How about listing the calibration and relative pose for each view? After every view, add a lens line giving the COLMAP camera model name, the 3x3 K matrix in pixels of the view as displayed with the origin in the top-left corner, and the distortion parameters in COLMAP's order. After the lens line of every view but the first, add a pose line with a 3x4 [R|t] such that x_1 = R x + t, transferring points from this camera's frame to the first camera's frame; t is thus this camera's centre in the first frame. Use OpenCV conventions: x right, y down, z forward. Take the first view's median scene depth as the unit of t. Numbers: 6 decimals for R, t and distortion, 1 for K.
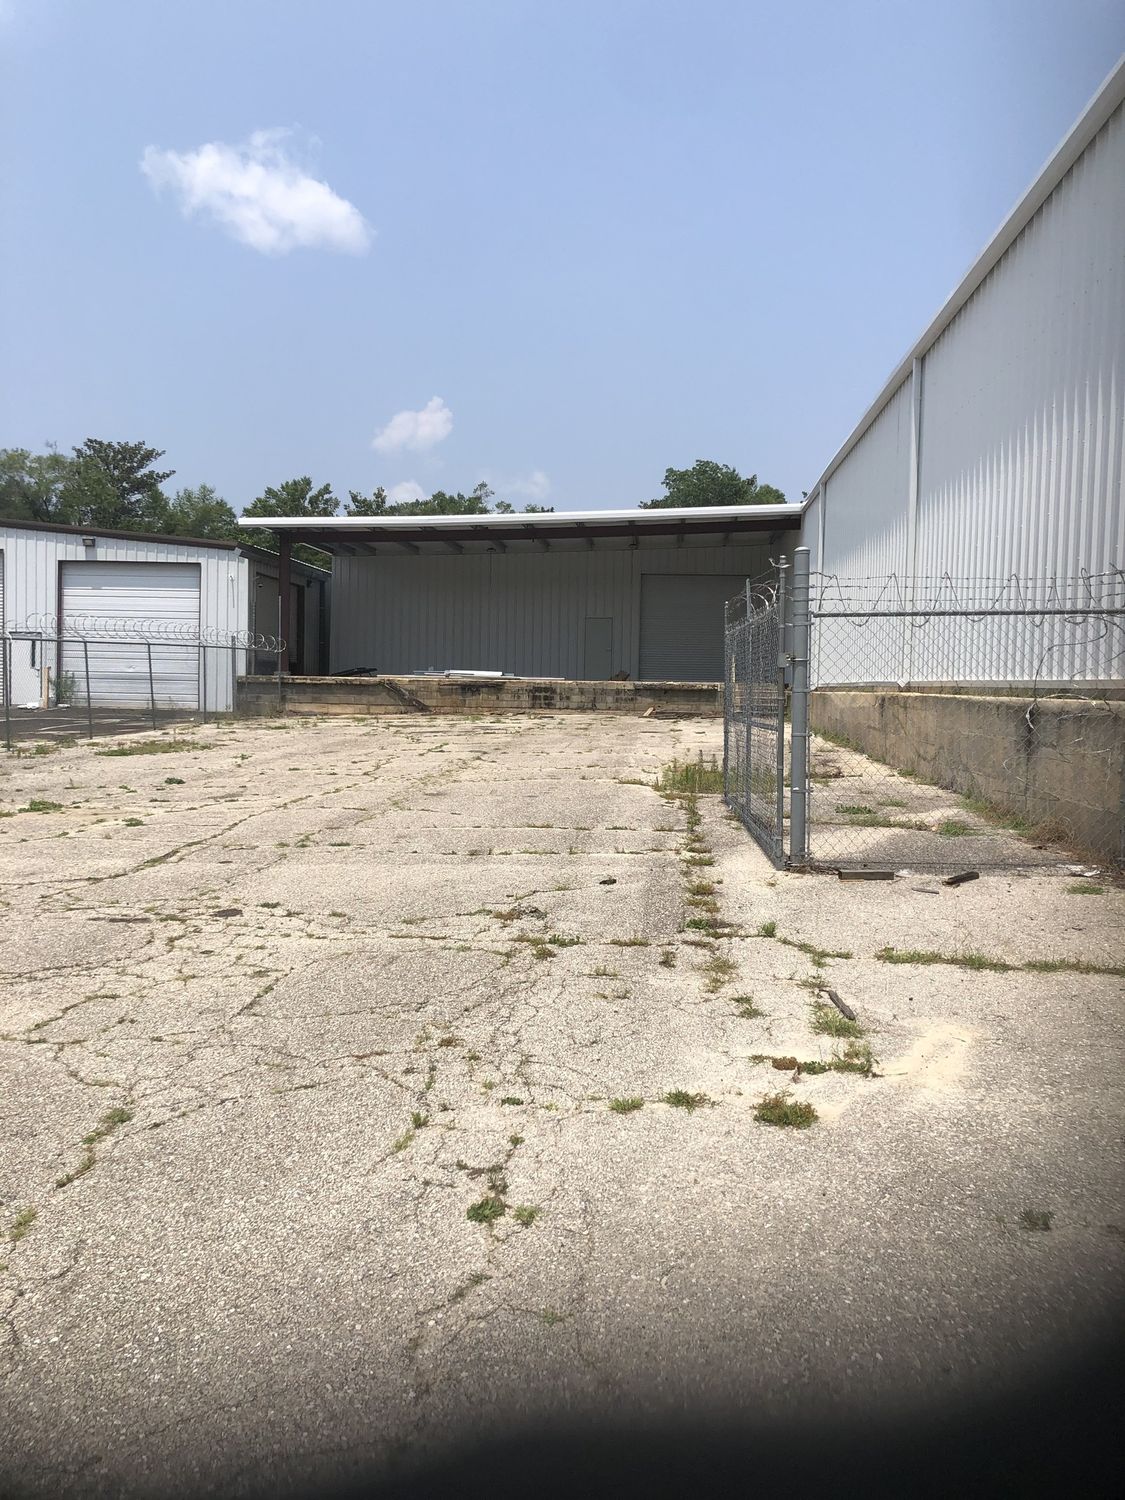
lens RADIAL K [[1199.6, 0, 601.0], [0, 1199.6, 750.3], [0, 0, 1]] dist [-0.012538, 0.001927]
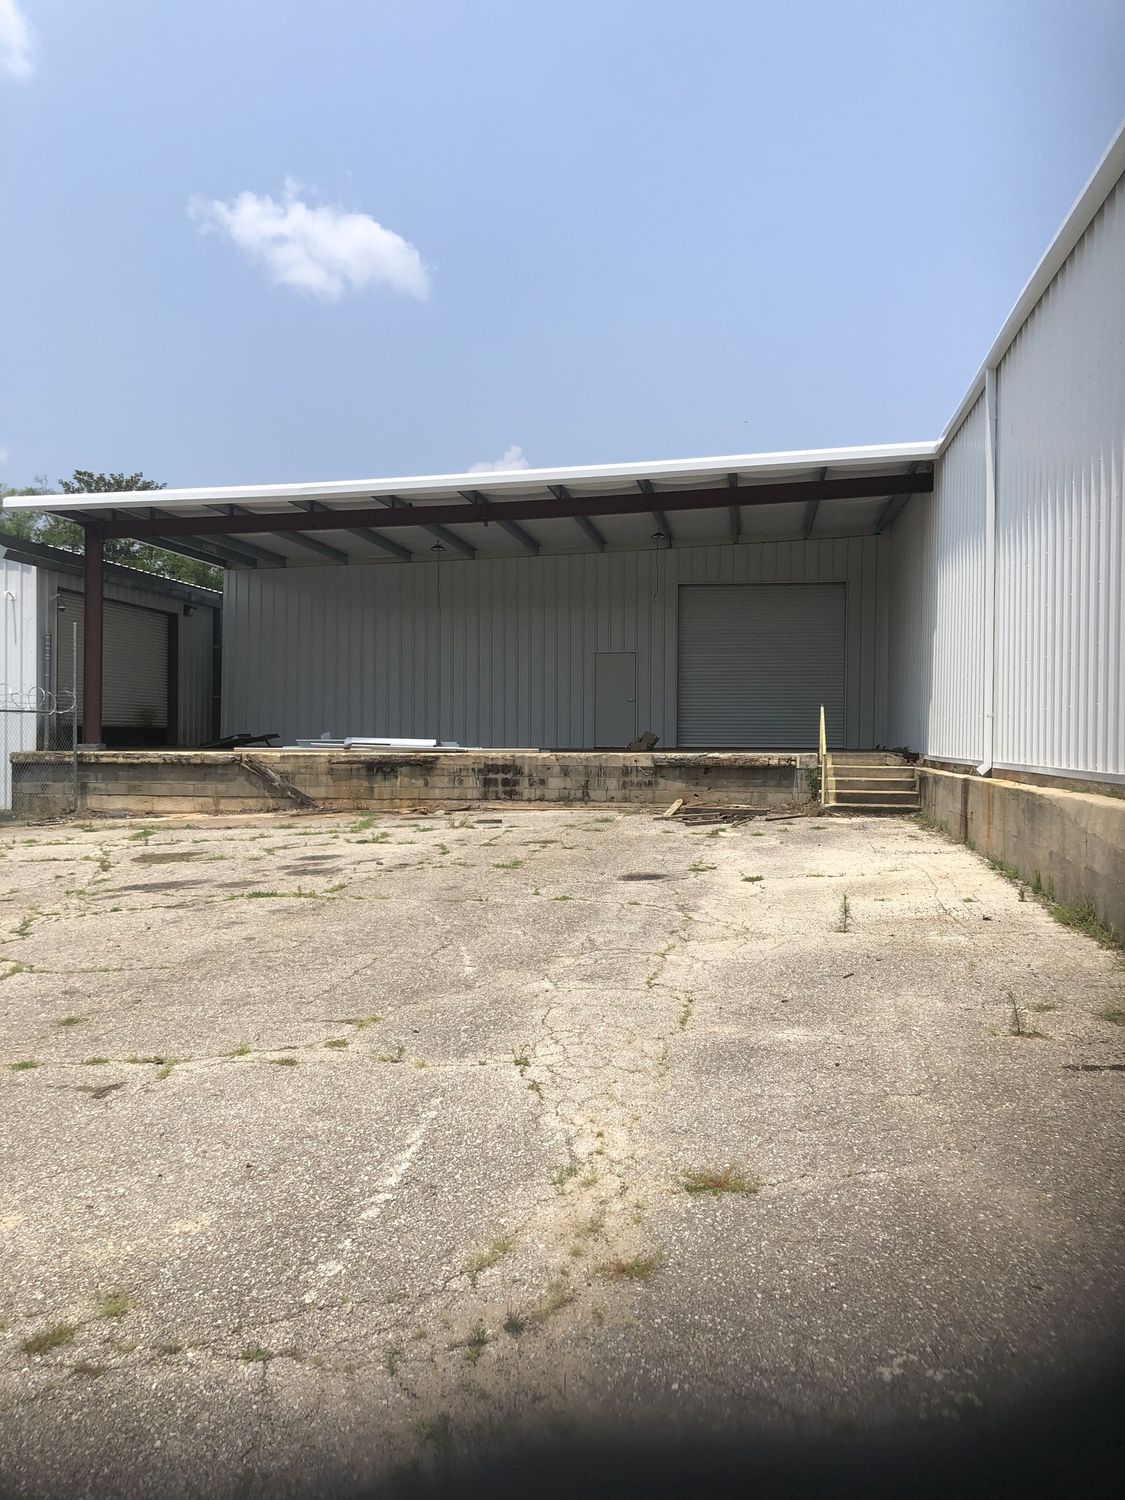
lens RADIAL K [[1199.6, 0, 598.3], [0, 1199.6, 737.2], [0, 0, 1]] dist [-0.012538, 0.001927]
pose [[0.998311, -0.016050, -0.055831, 0.033132], [0.013430, 0.998805, -0.047001, -0.036946], [0.056518, 0.046172, 0.997333, 0.400115]]
